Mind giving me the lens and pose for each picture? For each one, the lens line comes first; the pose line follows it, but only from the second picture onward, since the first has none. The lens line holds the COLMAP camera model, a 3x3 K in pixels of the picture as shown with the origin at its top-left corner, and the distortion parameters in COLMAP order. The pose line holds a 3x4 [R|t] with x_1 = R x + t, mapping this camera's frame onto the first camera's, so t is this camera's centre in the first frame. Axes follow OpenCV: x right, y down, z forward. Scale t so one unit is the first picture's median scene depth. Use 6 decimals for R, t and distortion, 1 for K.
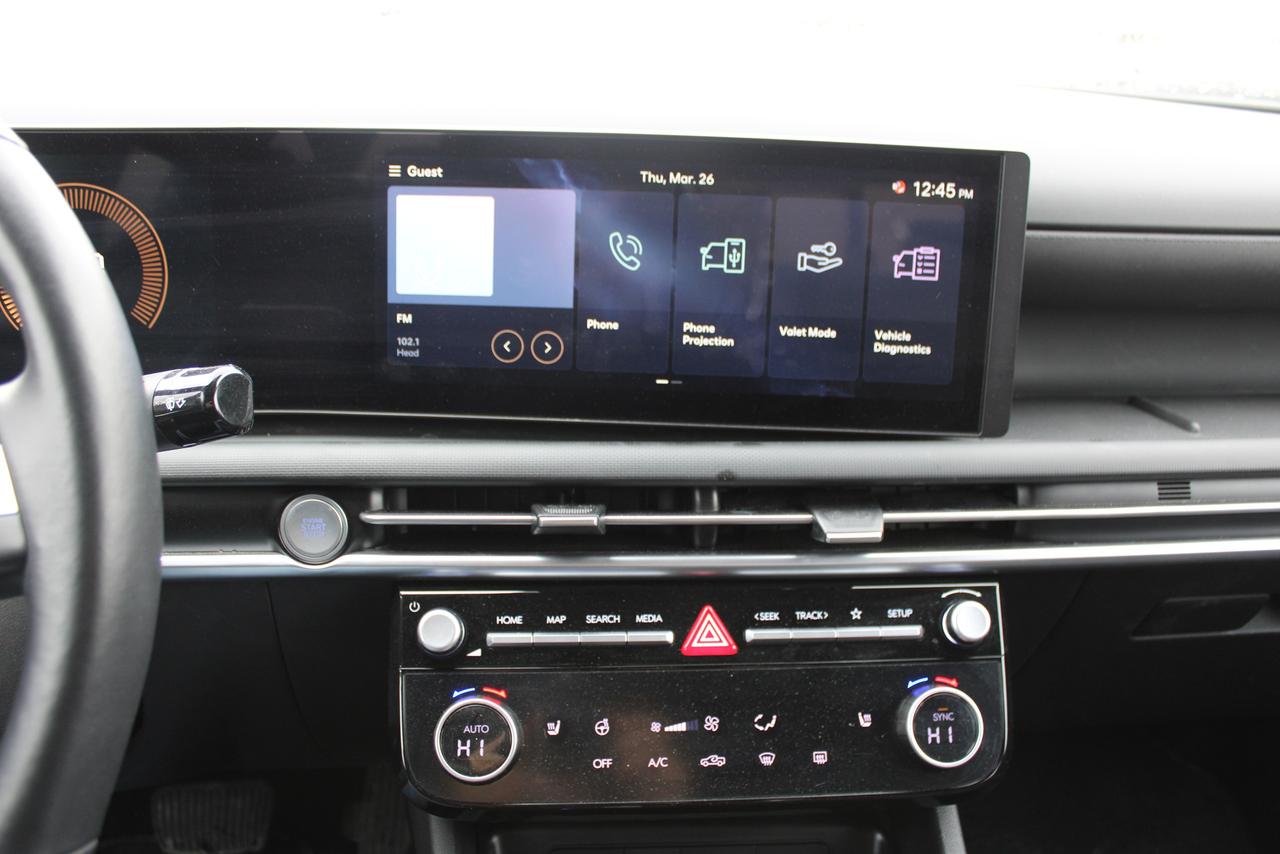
lens RADIAL K [[1079.8, 0, 632.7], [0, 1079.8, 428.1], [0, 0, 1]] dist [-0.157232, 0.119578]
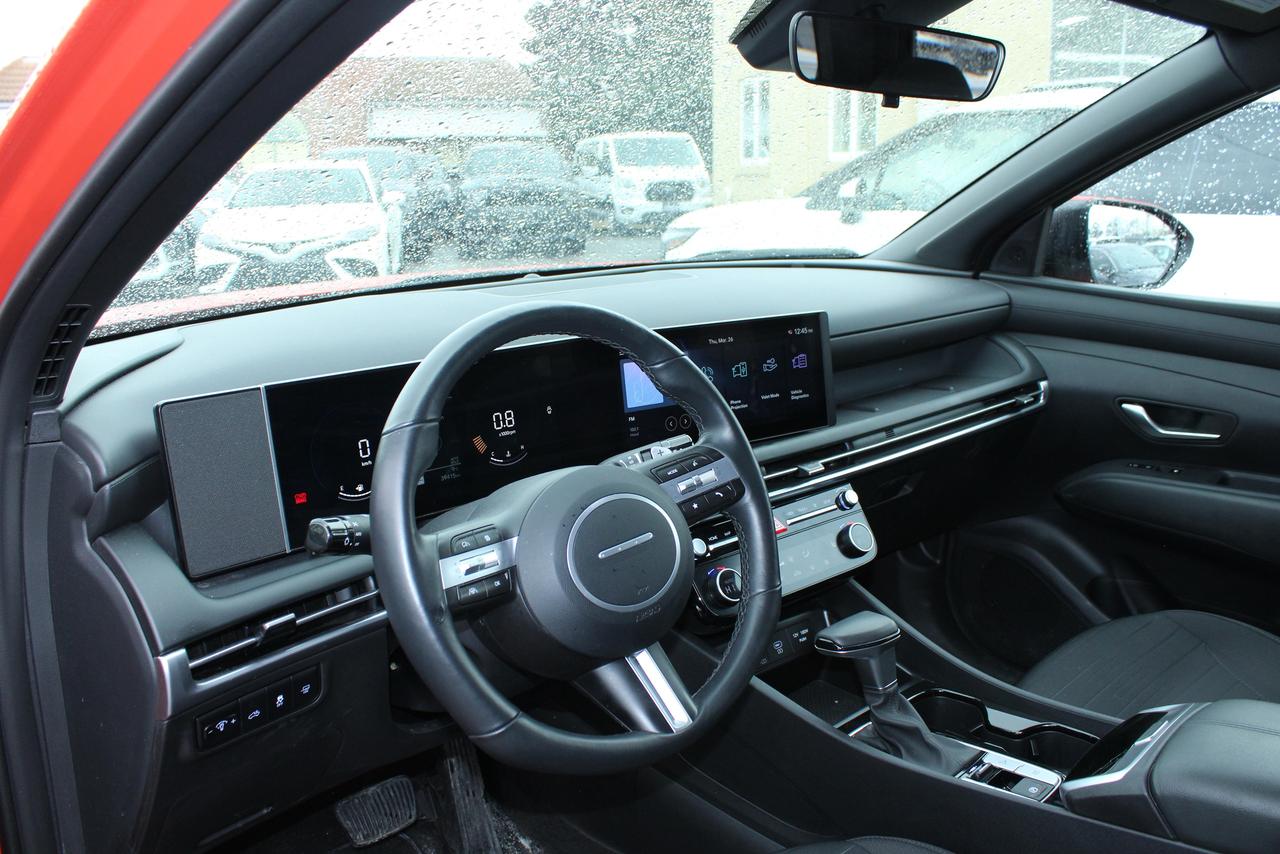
lens RADIAL K [[1079.8, 0, 619.4], [0, 1079.8, 426.8], [0, 0, 1]] dist [-0.157232, 0.119578]
pose [[0.809490, -0.172978, 0.561075, -1.506424], [0.232853, 0.971833, -0.036335, -0.014007], [-0.538985, 0.160061, 0.826967, -0.814271]]
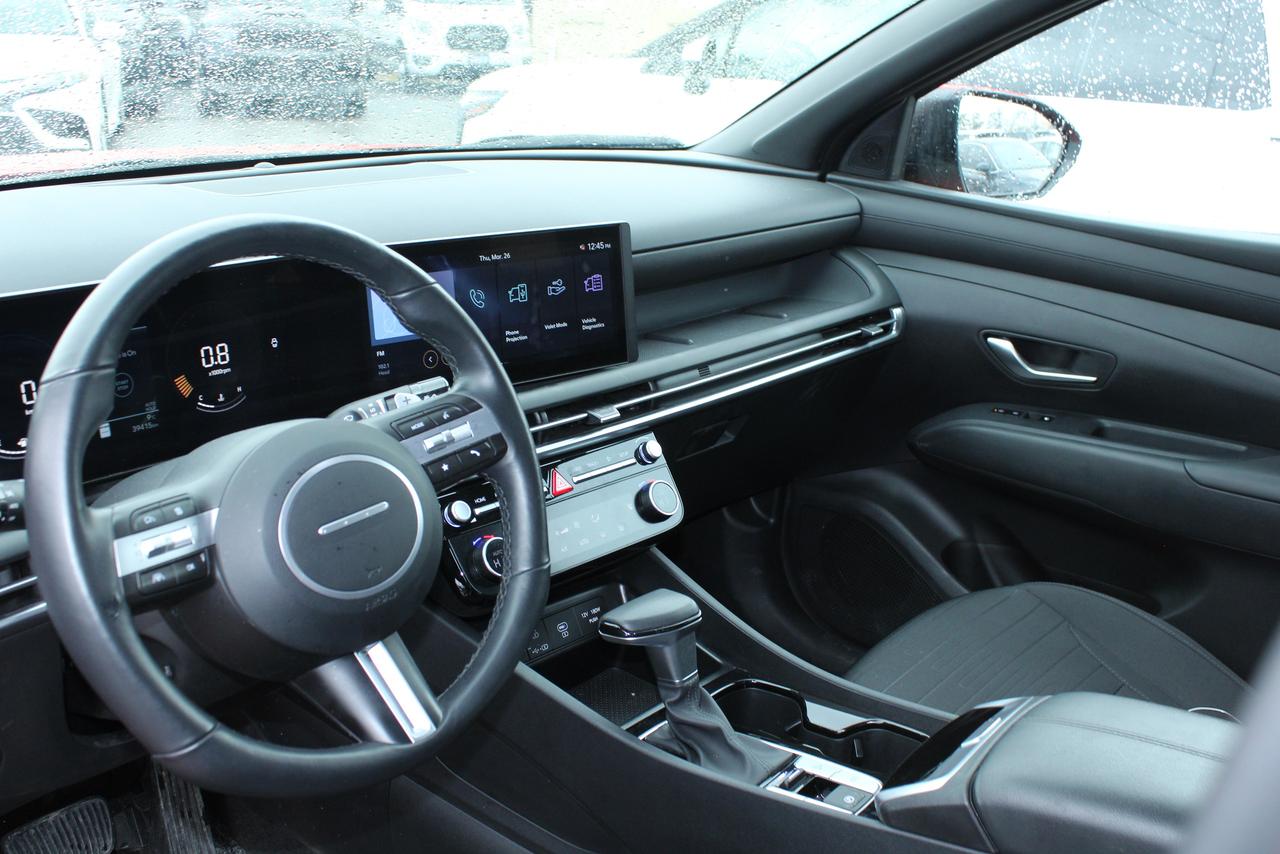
lens RADIAL K [[1354.2, 0, 630.8], [0, 1354.2, 424.1], [0, 0, 1]] dist [-0.085355, 0.000000]
pose [[0.713064, -0.203167, 0.671016, -1.472690], [0.218715, 0.973790, 0.062419, -0.039705], [-0.666111, 0.102253, 0.738811, -0.923278]]
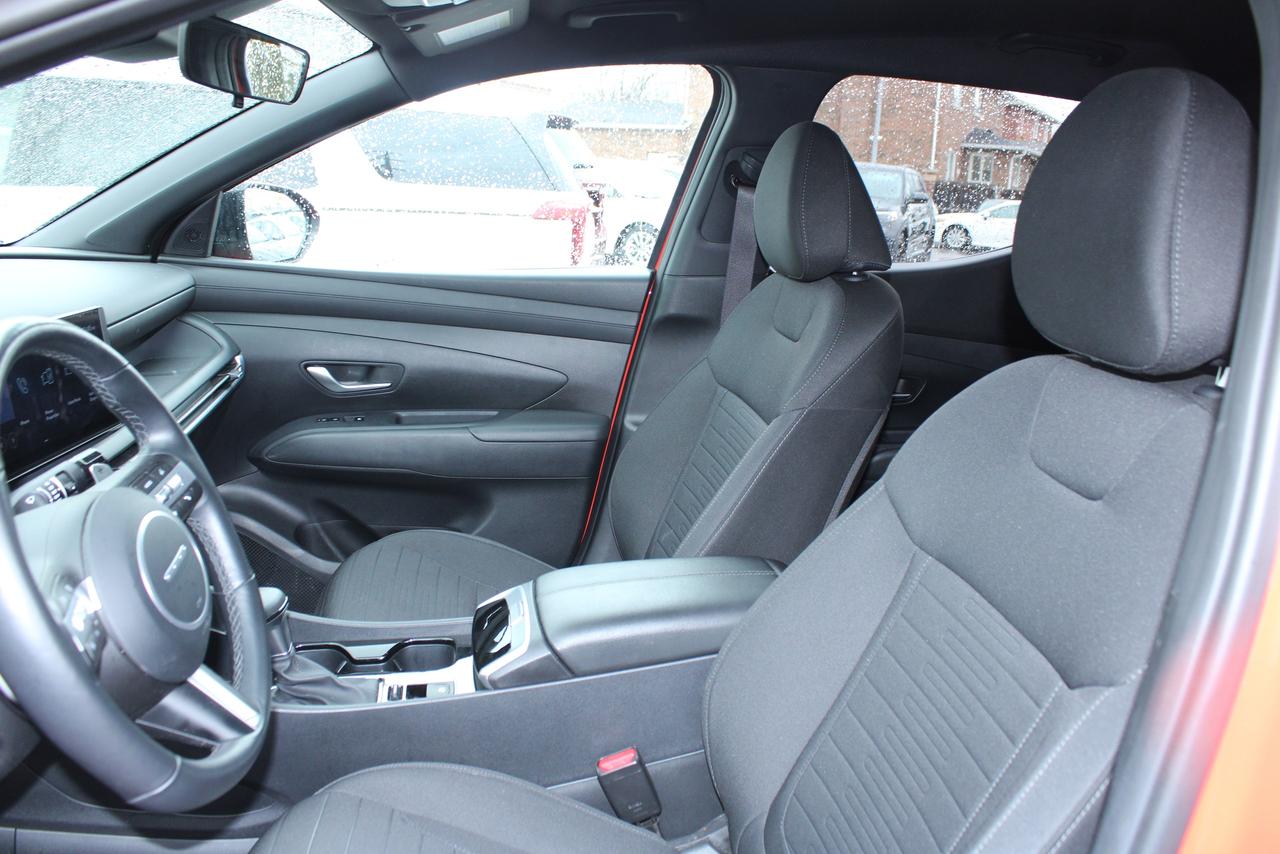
lens RADIAL K [[1079.8, 0, 641.7], [0, 1079.8, 438.1], [0, 0, 1]] dist [-0.157232, 0.119578]
pose [[-0.031390, -0.277168, 0.960309, -2.043412], [0.283839, 0.918755, 0.274452, -0.285817], [-0.958358, 0.281188, 0.049832, -0.233484]]
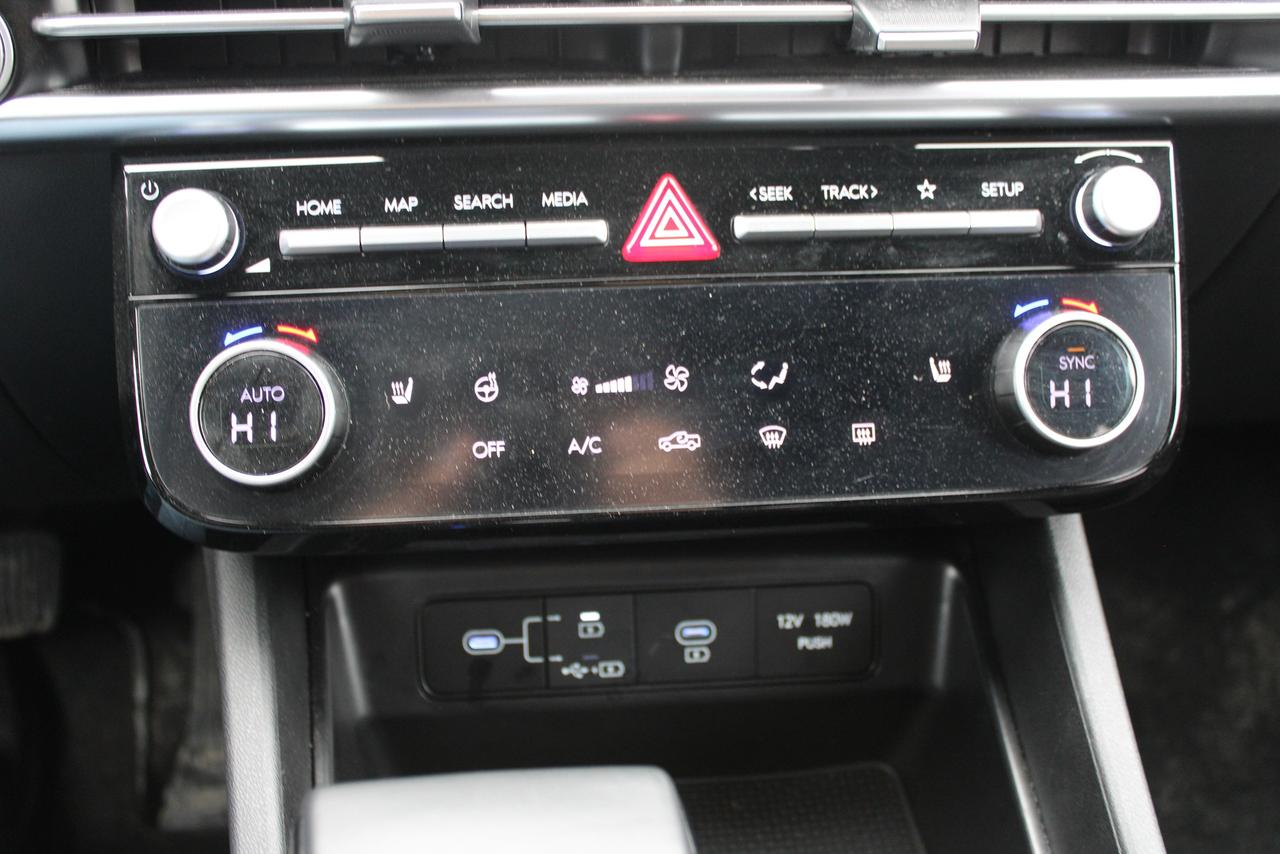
lens RADIAL K [[1354.2, 0, 638.3], [0, 1354.2, 425.8], [0, 0, 1]] dist [-0.085355, 0.000000]
pose [[0.999416, -0.023611, 0.024702, 0.033644], [0.017163, 0.971936, 0.234620, 0.126210], [-0.029549, -0.234059, 0.971773, 0.274415]]
